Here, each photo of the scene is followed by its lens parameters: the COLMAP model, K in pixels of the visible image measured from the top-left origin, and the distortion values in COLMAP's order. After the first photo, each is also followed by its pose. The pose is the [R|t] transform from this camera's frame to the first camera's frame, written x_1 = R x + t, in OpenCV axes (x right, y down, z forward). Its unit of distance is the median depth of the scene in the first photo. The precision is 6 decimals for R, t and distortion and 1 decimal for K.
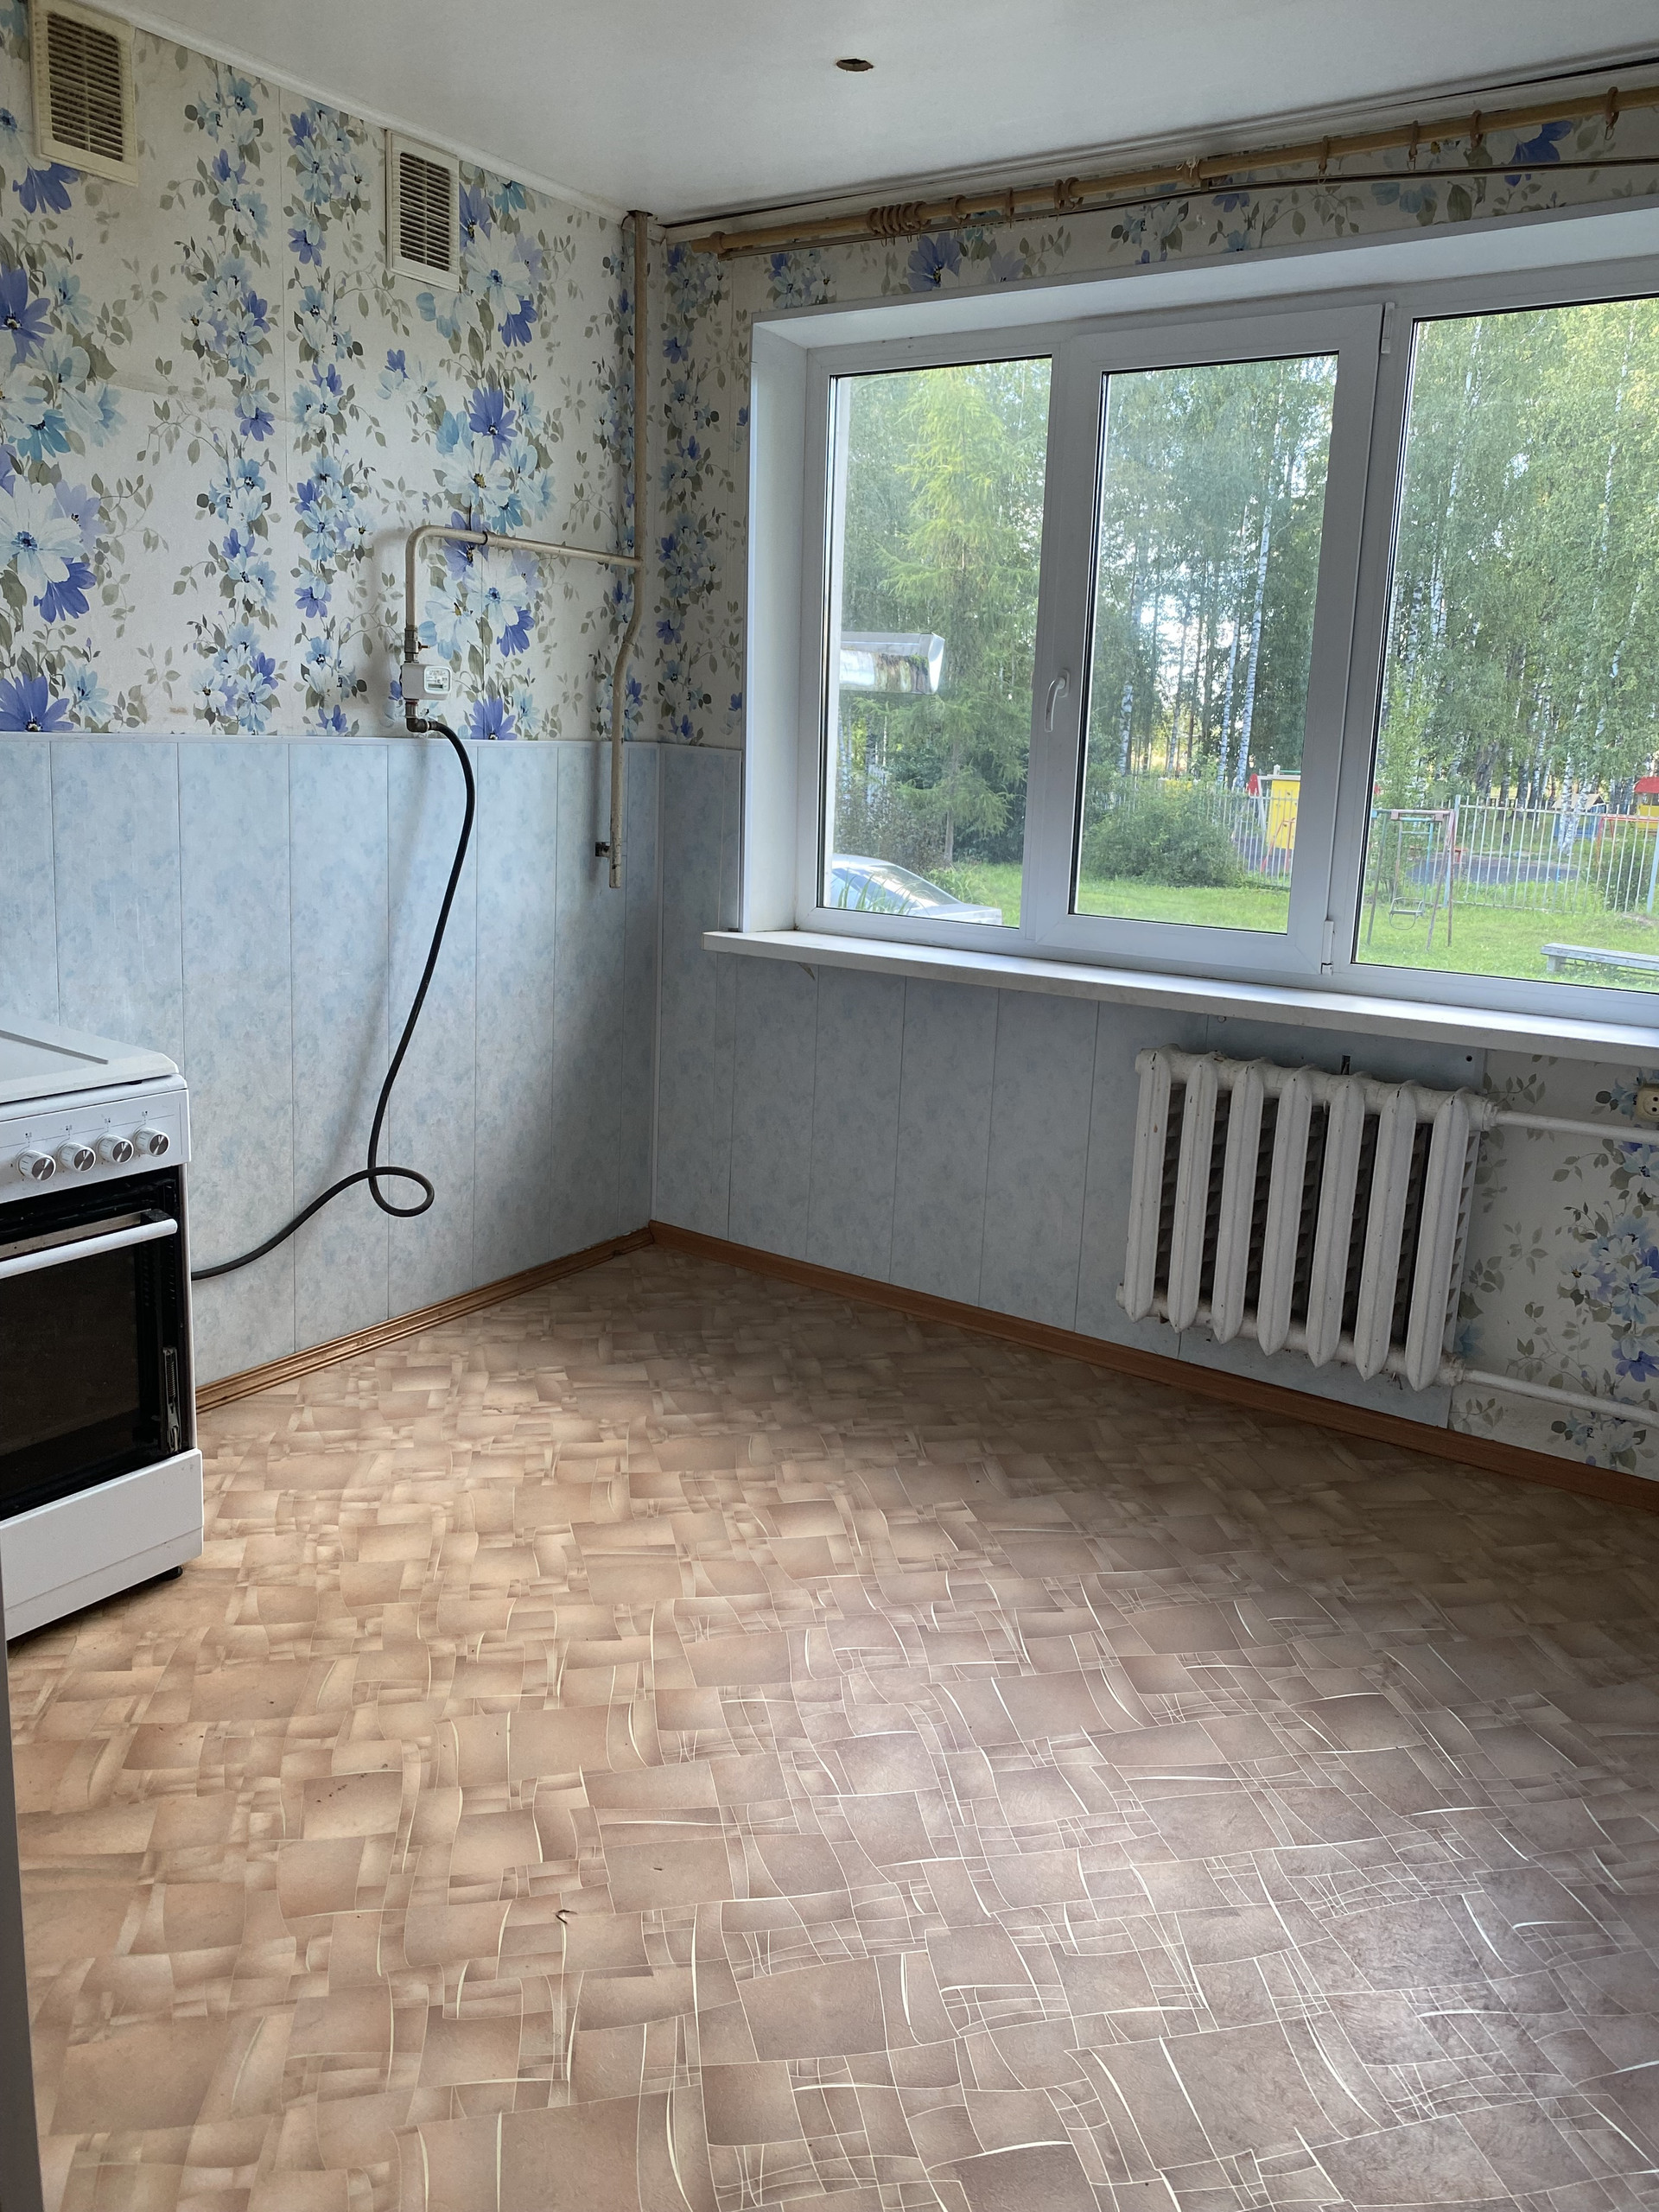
lens RADIAL K [[1708.9, 0, 842.7], [0, 1708.9, 1099.7], [0, 0, 1]] dist [0.036360, -0.005630]
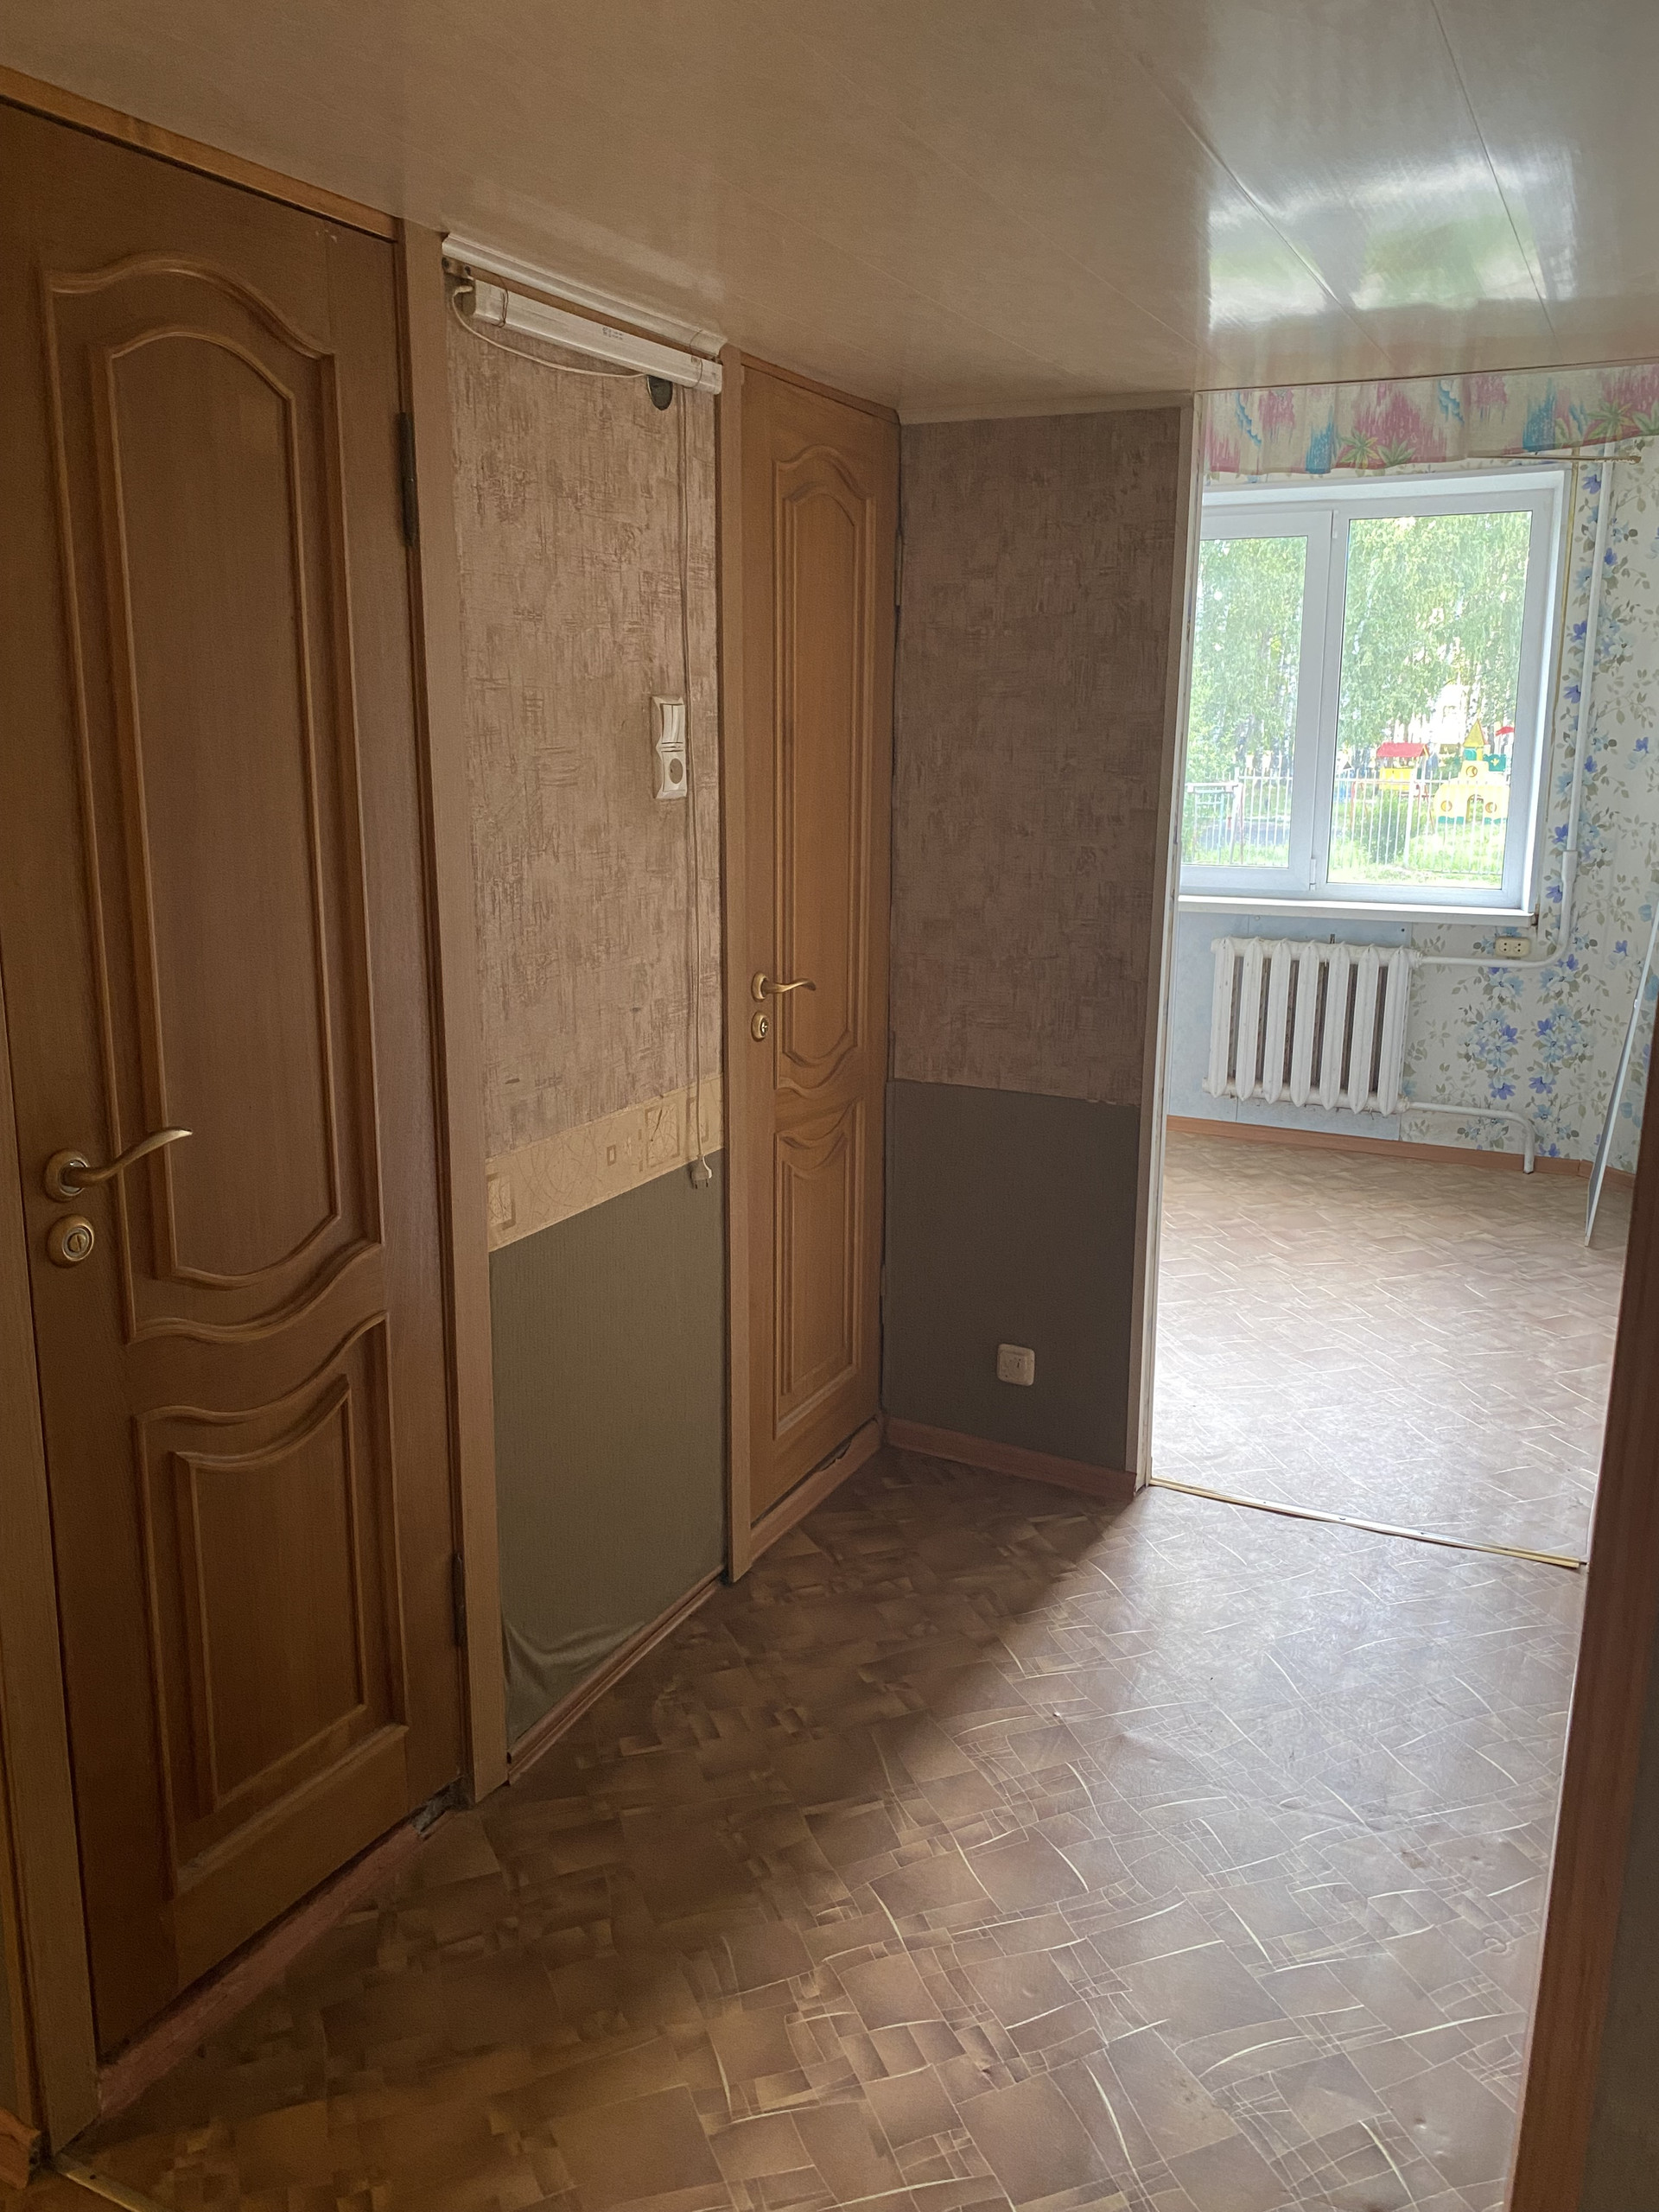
lens RADIAL K [[1708.9, 0, 818.0], [0, 1708.9, 1103.4], [0, 0, 1]] dist [0.036360, -0.005630]
pose [[0.991597, -0.064066, 0.112387, -0.453702], [0.063144, 0.997935, 0.011751, 0.097104], [-0.112908, -0.004556, 0.993595, -0.713922]]
